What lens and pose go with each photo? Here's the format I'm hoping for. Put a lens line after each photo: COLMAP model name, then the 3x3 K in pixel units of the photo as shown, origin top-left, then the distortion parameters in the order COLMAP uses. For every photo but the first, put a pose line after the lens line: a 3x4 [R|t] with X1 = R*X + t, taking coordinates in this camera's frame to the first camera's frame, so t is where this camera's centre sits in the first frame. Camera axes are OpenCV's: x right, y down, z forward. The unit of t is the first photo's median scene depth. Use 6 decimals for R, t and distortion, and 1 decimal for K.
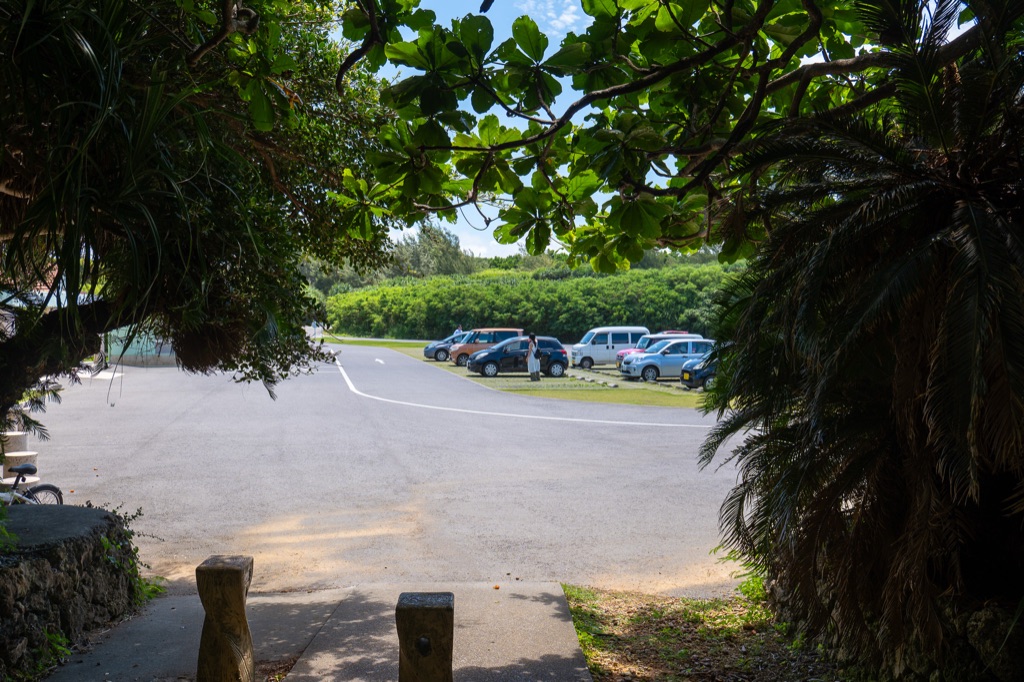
lens RADIAL K [[801.2, 0, 512.0], [0, 801.2, 341.0], [0, 0, 1]] dist [0.000332, 0.001107]
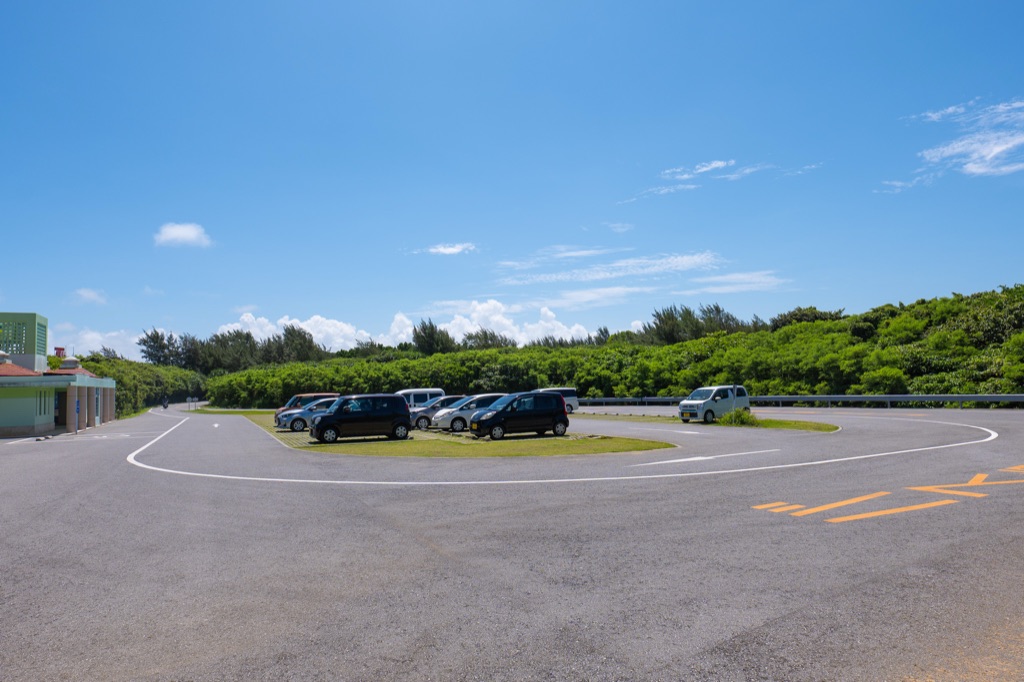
lens RADIAL K [[1135.3, 0, 512.0], [0, 1135.3, 341.0], [0, 0, 1]] dist [0.004760, 0.170195]
pose [[0.968272, -0.025680, 0.248575, -0.204442], [0.033653, 0.999045, -0.027877, -0.048292], [-0.247621, 0.035358, 0.968212, -0.917368]]
